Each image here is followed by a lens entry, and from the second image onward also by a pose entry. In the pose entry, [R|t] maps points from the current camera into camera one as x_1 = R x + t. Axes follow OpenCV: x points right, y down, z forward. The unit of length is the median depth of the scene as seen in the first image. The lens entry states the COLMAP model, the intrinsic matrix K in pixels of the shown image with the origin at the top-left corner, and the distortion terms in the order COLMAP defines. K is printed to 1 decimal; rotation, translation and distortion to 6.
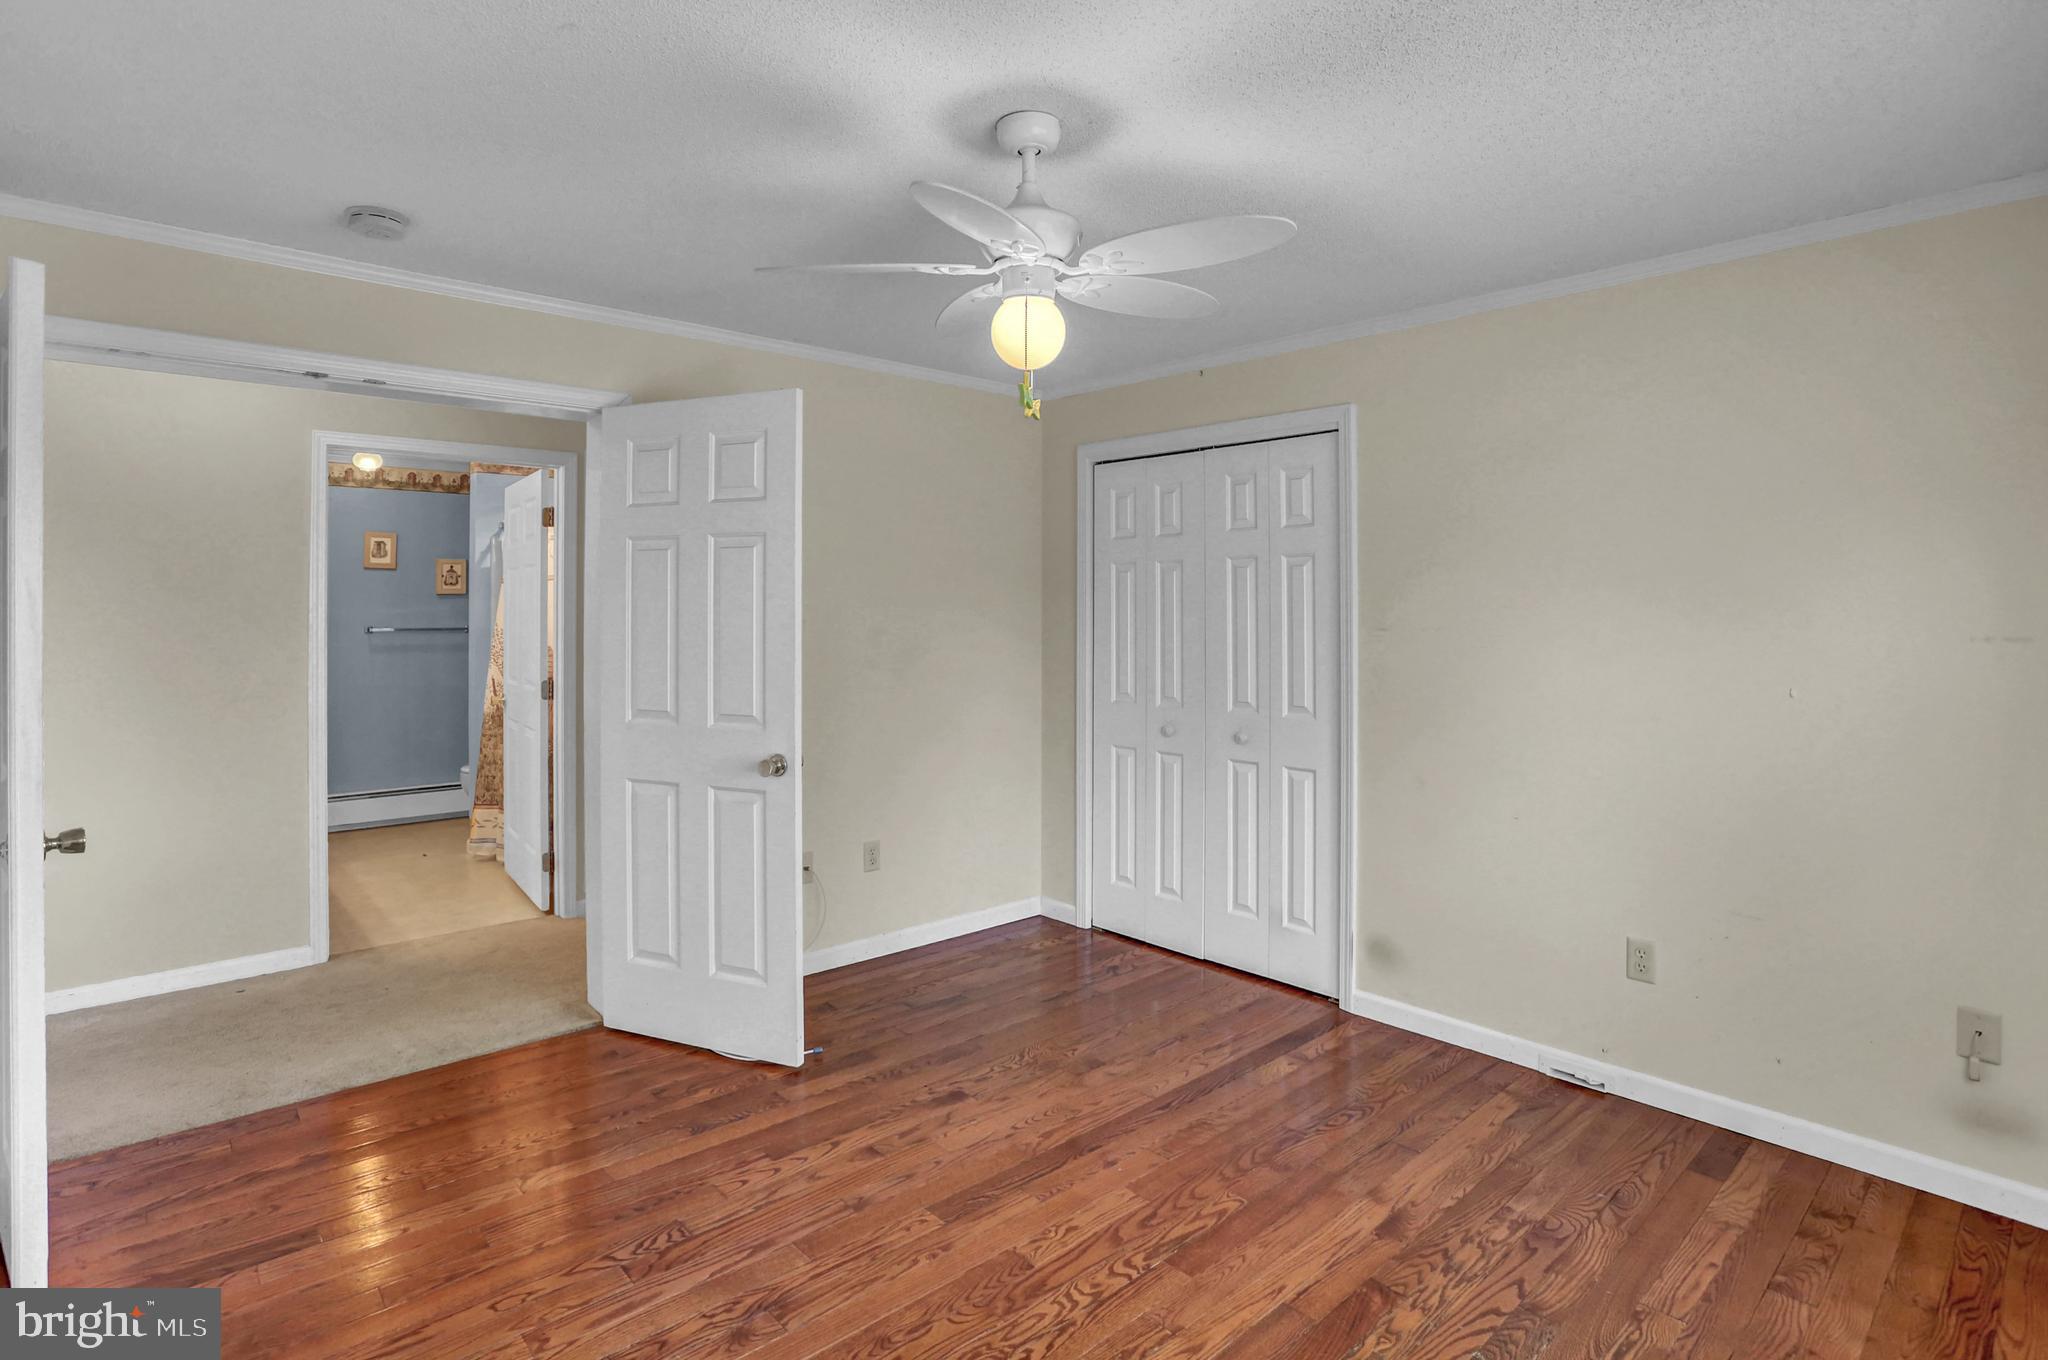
lens RADIAL K [[1042.3, 0, 1021.3], [0, 1042.3, 608.3], [0, 0, 1]] dist [-0.072390, 0.026988]
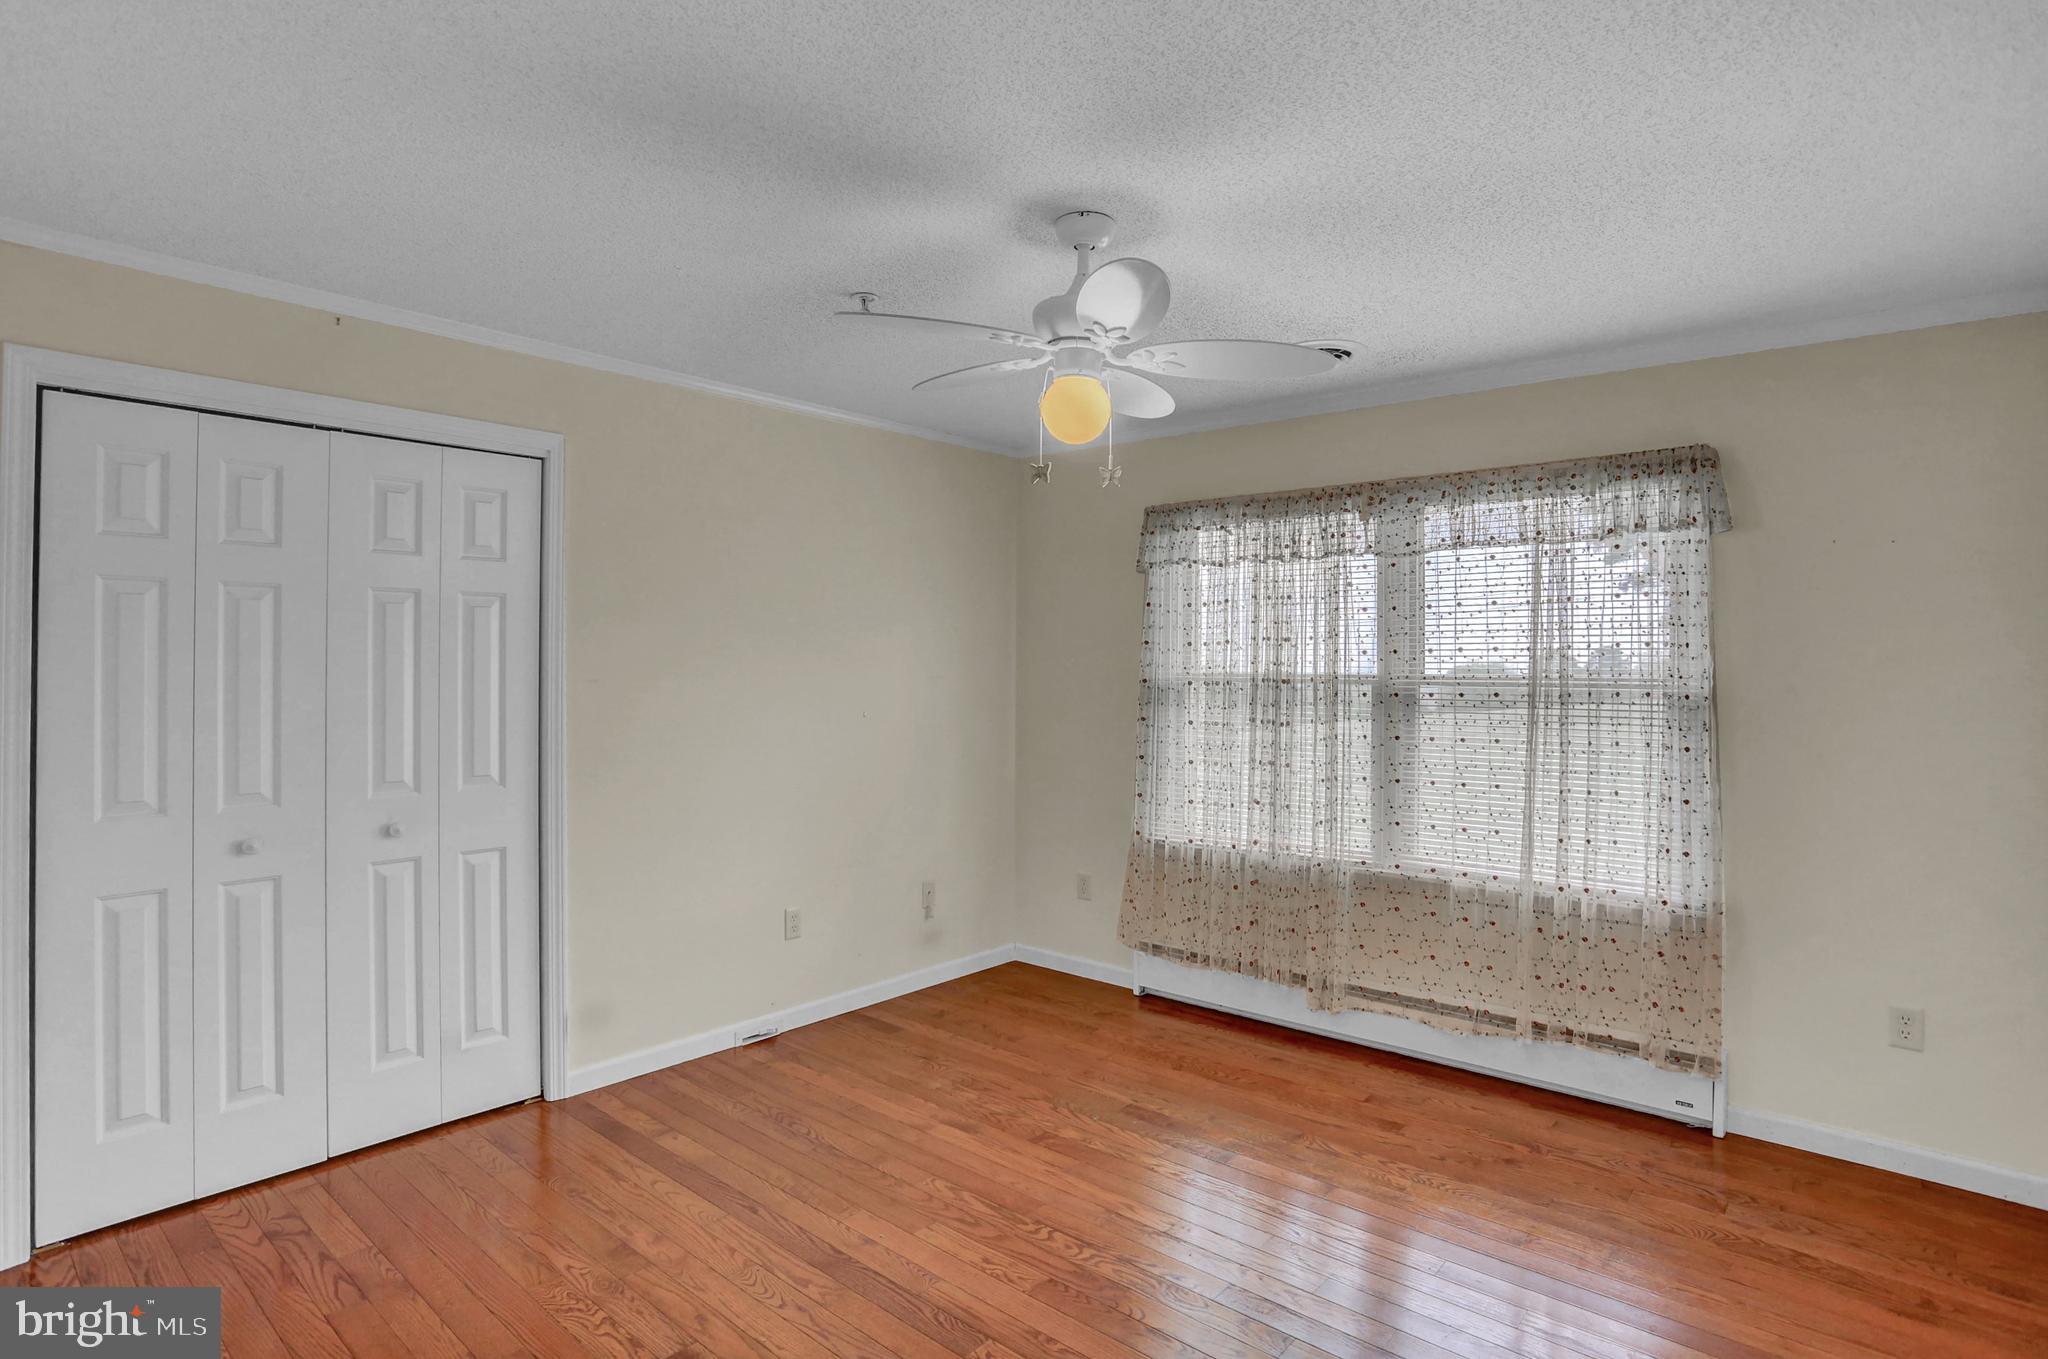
lens RADIAL K [[1036.0, 0, 1018.2], [0, 1036.0, 649.1], [0, 0, 1]] dist [-0.073430, 0.031049]
pose [[-0.119651, 0.014332, 0.992713, -0.774718], [-0.004470, 0.999878, -0.014974, 0.004407], [-0.992806, -0.006229, -0.119573, 0.866269]]
